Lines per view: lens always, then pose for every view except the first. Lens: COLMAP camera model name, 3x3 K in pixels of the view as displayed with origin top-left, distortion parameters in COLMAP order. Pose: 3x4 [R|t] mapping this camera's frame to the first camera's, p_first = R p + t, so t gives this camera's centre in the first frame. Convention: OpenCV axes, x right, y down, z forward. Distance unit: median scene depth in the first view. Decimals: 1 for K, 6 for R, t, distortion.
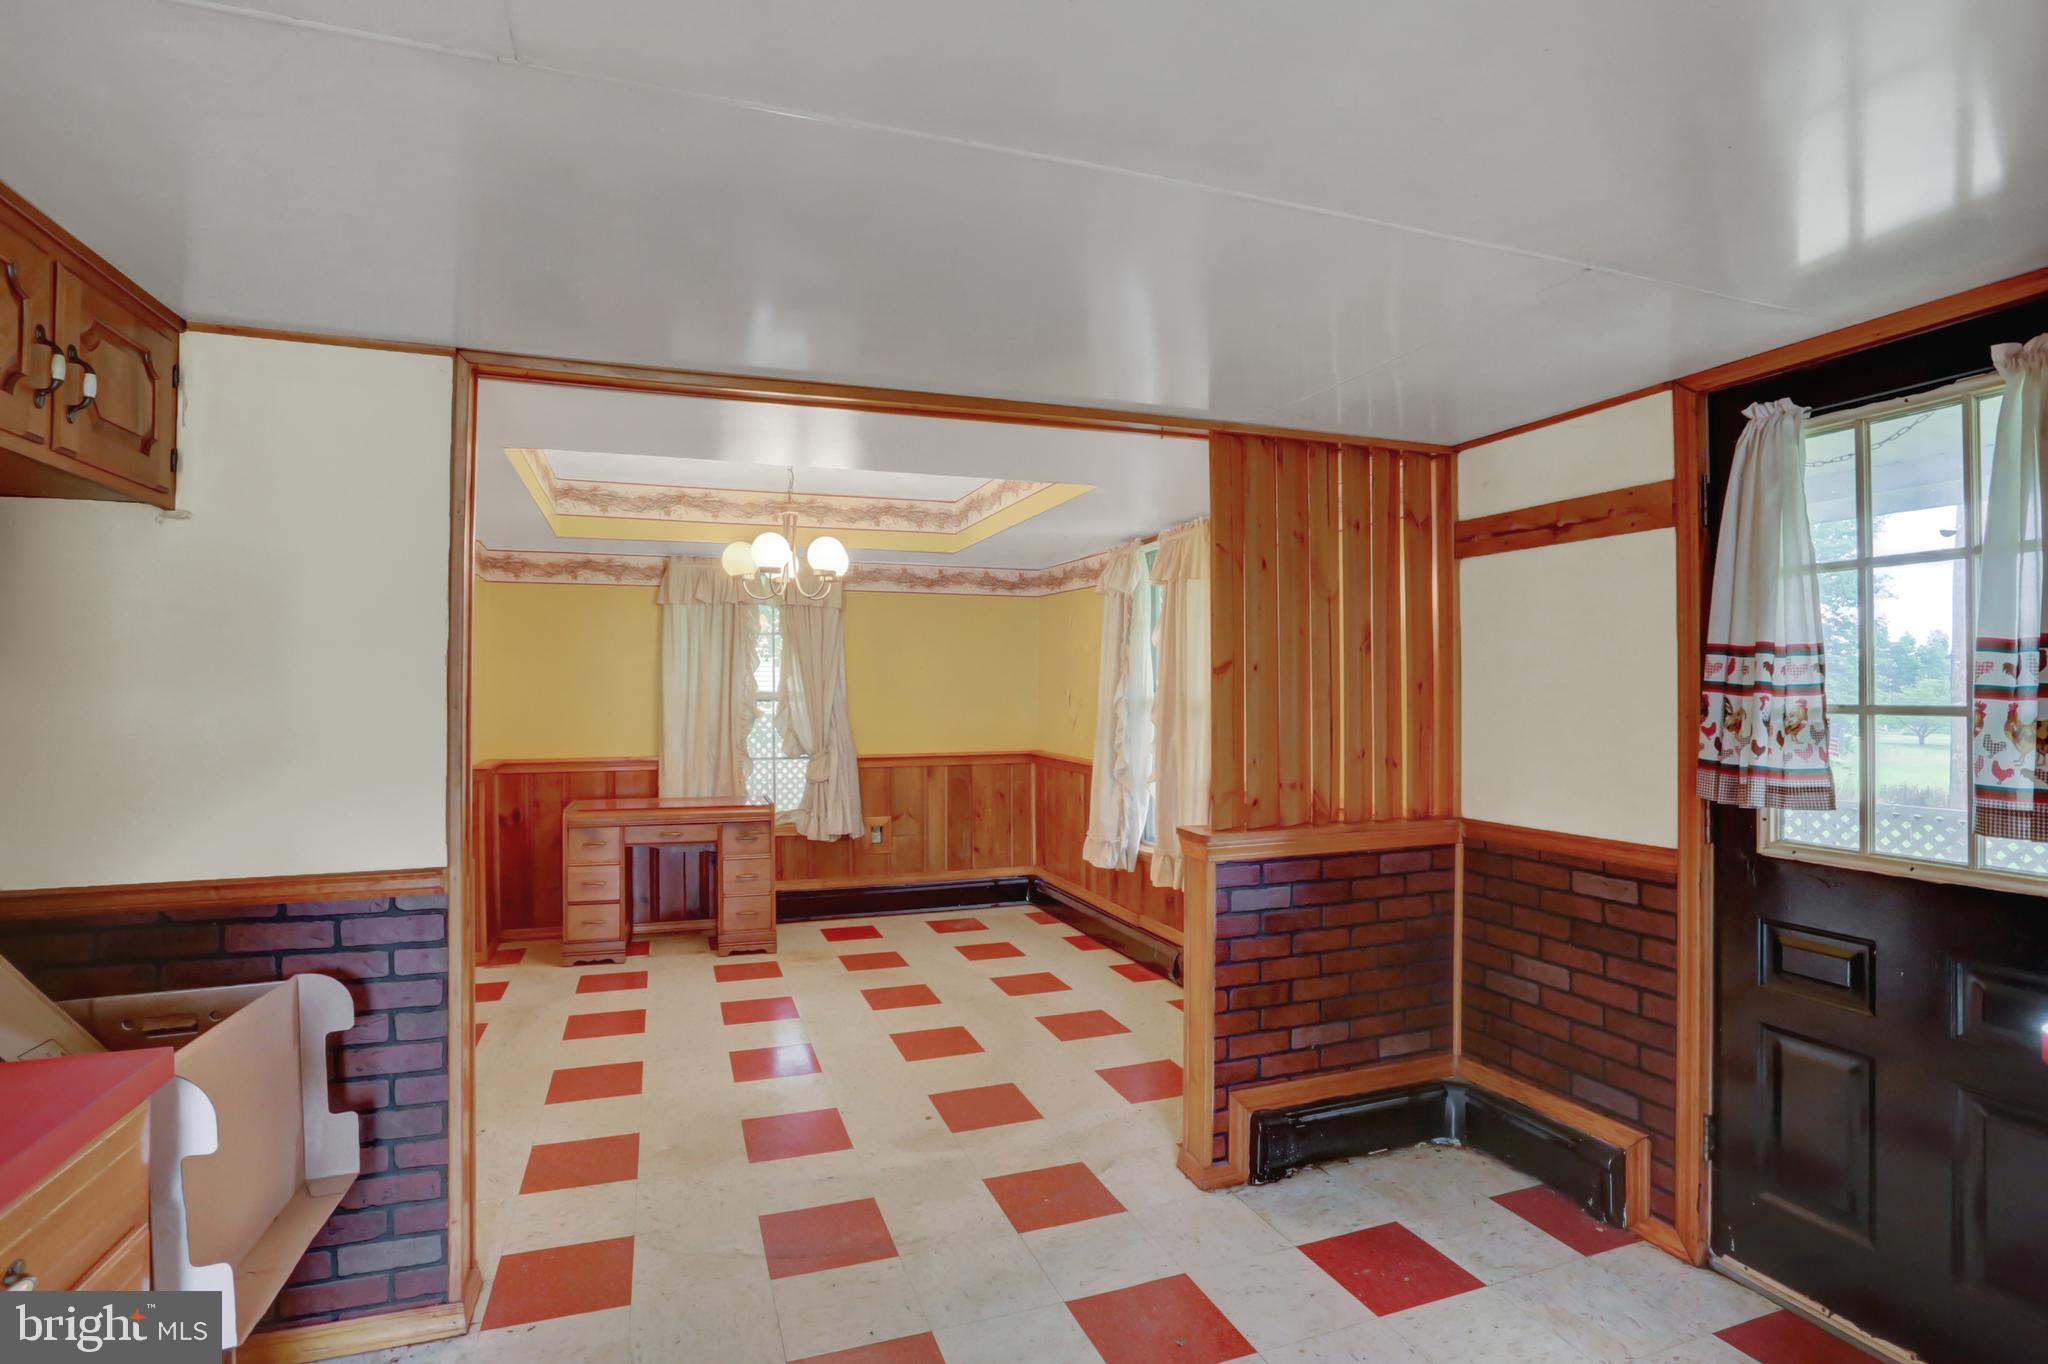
lens RADIAL K [[1004.5, 0, 1018.1], [0, 1004.5, 676.9], [0, 0, 1]] dist [-0.072725, 0.031176]
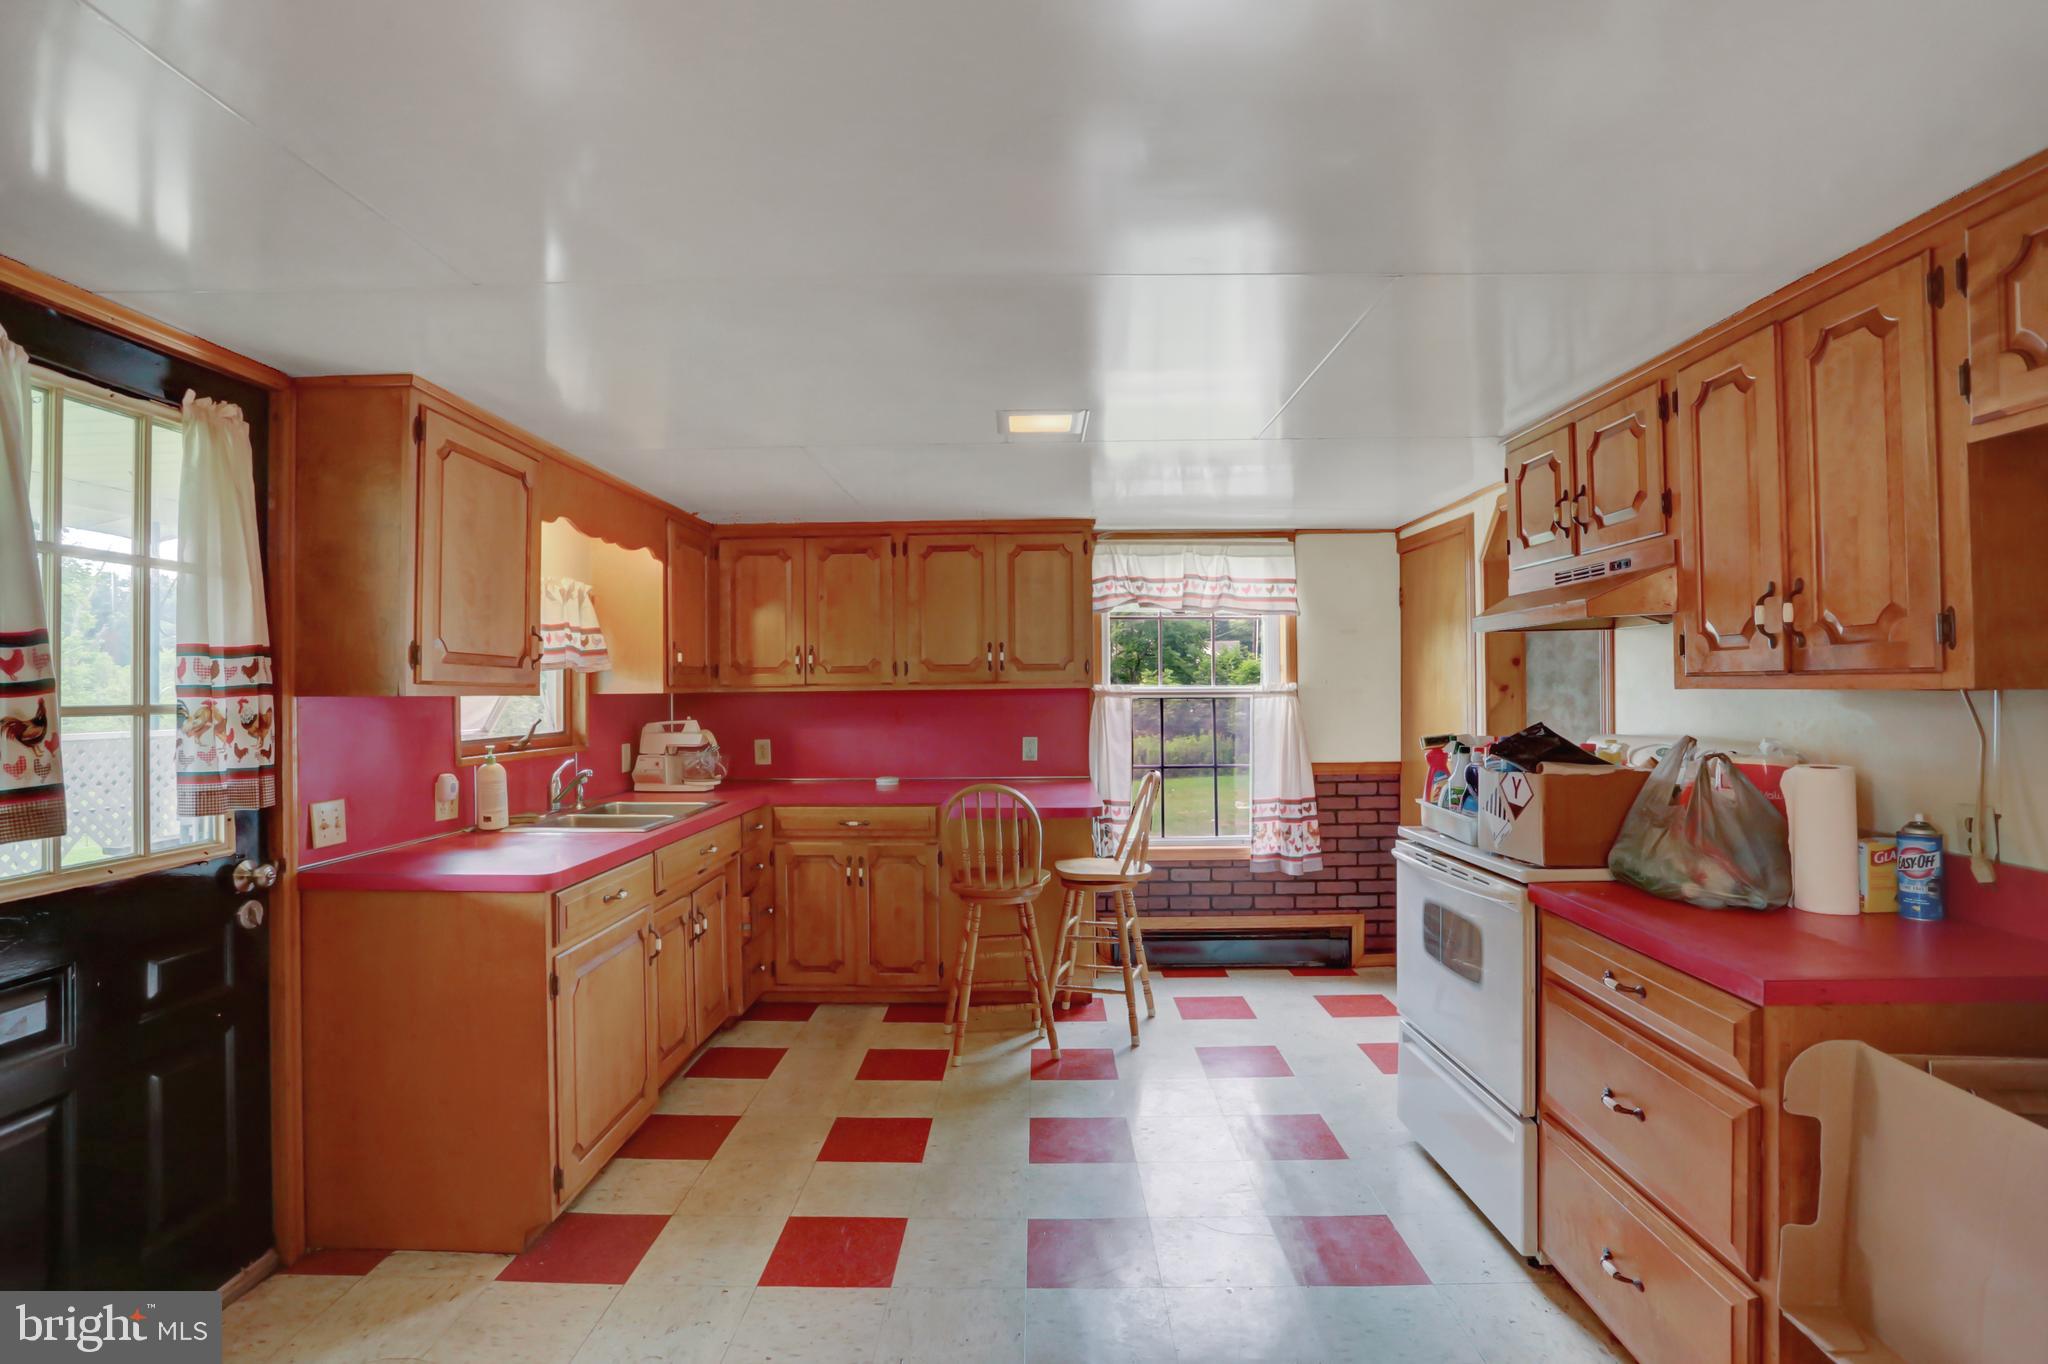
lens RADIAL K [[1004.5, 0, 1022.5], [0, 1004.5, 681.1], [0, 0, 1]] dist [-0.072725, 0.031176]
pose [[-0.936754, 0.009109, 0.349870, -0.161826], [0.001450, 0.999754, -0.022149, 0.015431], [-0.349986, -0.020241, -0.936536, 0.886759]]
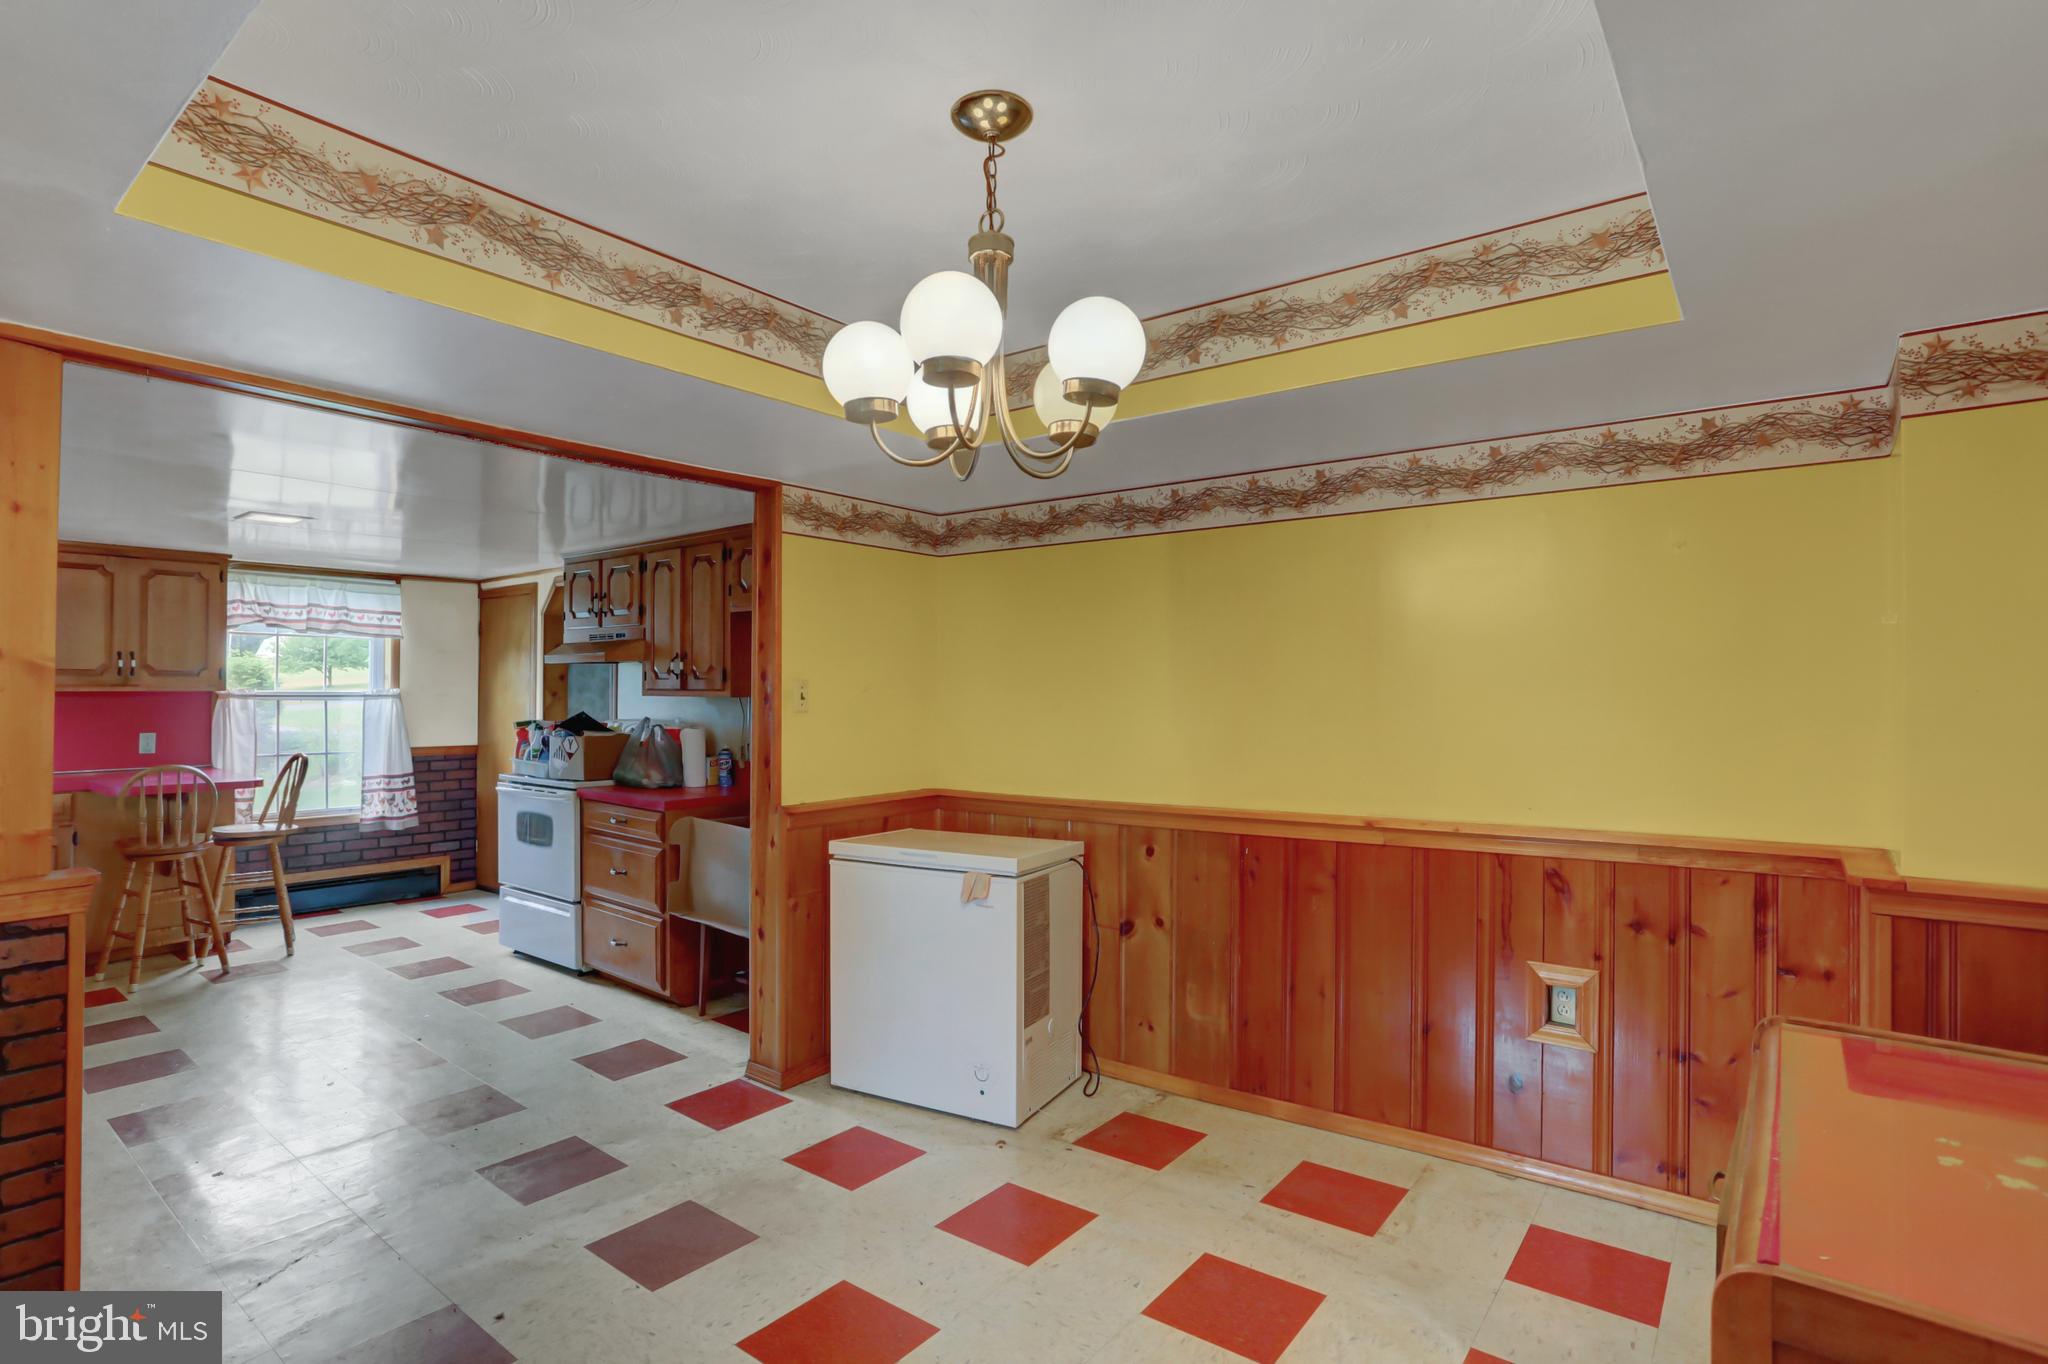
lens RADIAL K [[1004.5, 0, 1027.0], [0, 1004.5, 677.9], [0, 0, 1]] dist [-0.072725, 0.031176]
pose [[-0.841784, -0.009559, -0.539729, -0.031290], [0.004971, 0.999664, -0.025458, 0.020531], [0.539791, -0.024113, -0.841454, 1.641573]]
